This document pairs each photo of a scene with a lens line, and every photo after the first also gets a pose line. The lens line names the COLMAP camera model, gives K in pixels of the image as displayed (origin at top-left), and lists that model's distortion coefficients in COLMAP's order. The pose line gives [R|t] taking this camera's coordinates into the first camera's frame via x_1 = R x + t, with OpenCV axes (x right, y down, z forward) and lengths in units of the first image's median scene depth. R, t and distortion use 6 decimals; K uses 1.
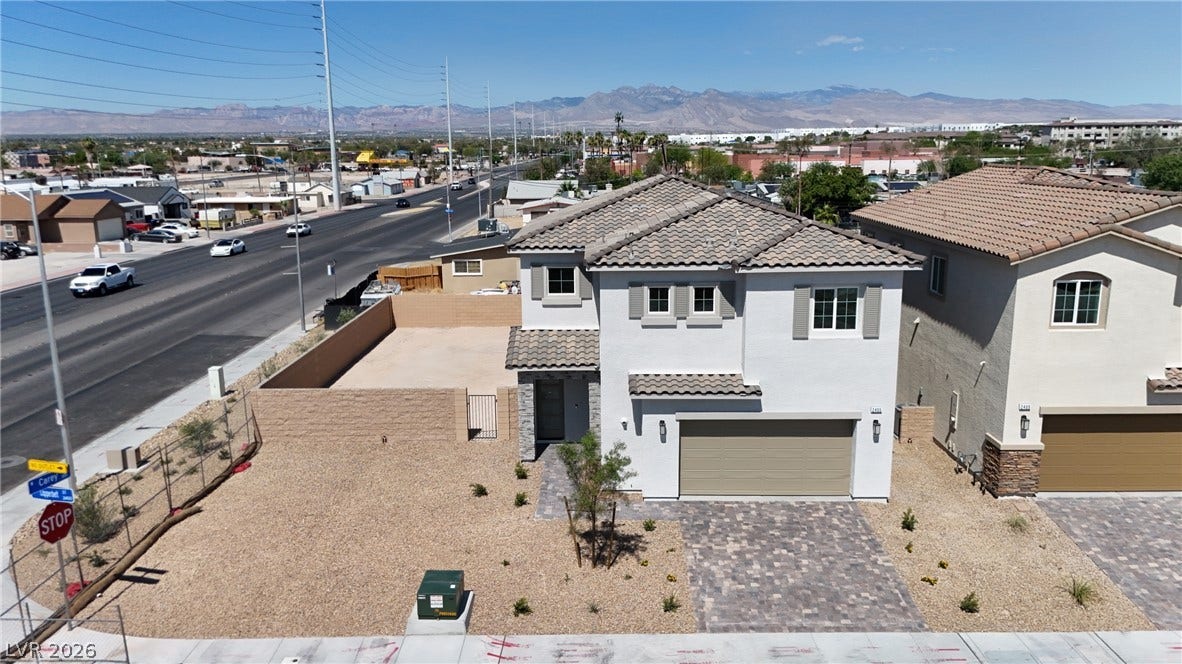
lens RADIAL K [[890.6, 0, 591.0], [0, 890.6, 332.0], [0, 0, 1]] dist [0.008715, -0.000331]
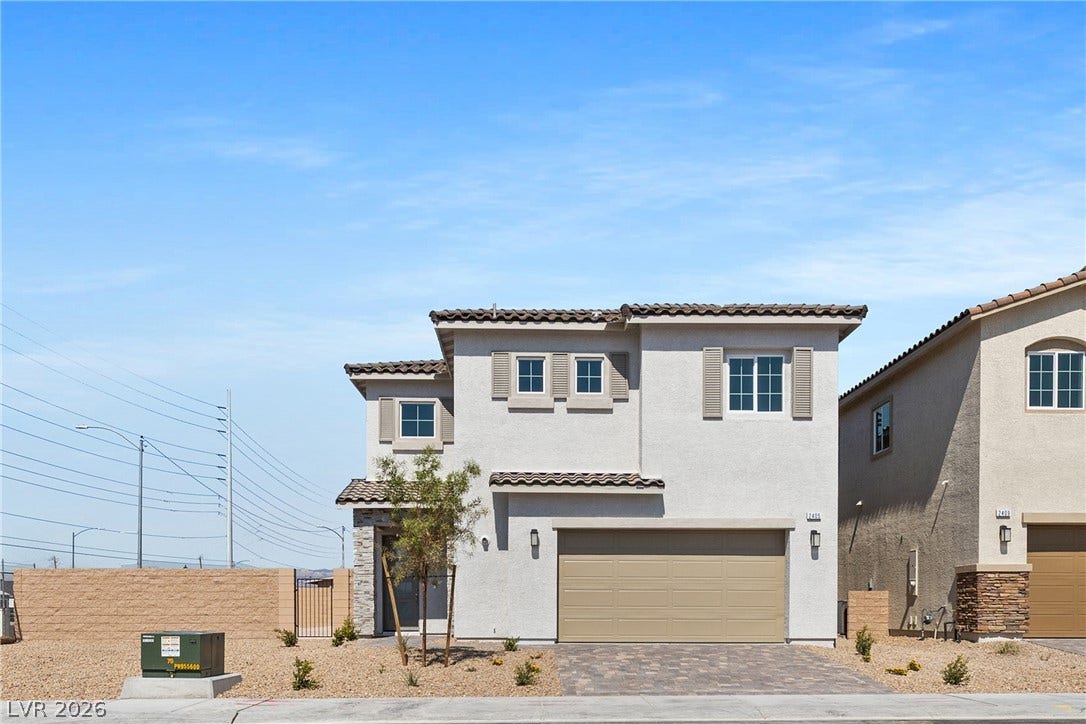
lens RADIAL K [[955.6, 0, 561.4], [0, 955.6, 615.5], [0, 0, 1]] dist [-0.002321, -0.001990]
pose [[0.998737, 0.014578, 0.048091, 0.065848], [-0.004863, 0.980543, -0.196246, 0.332163], [-0.050016, 0.195764, 0.979375, 0.226118]]
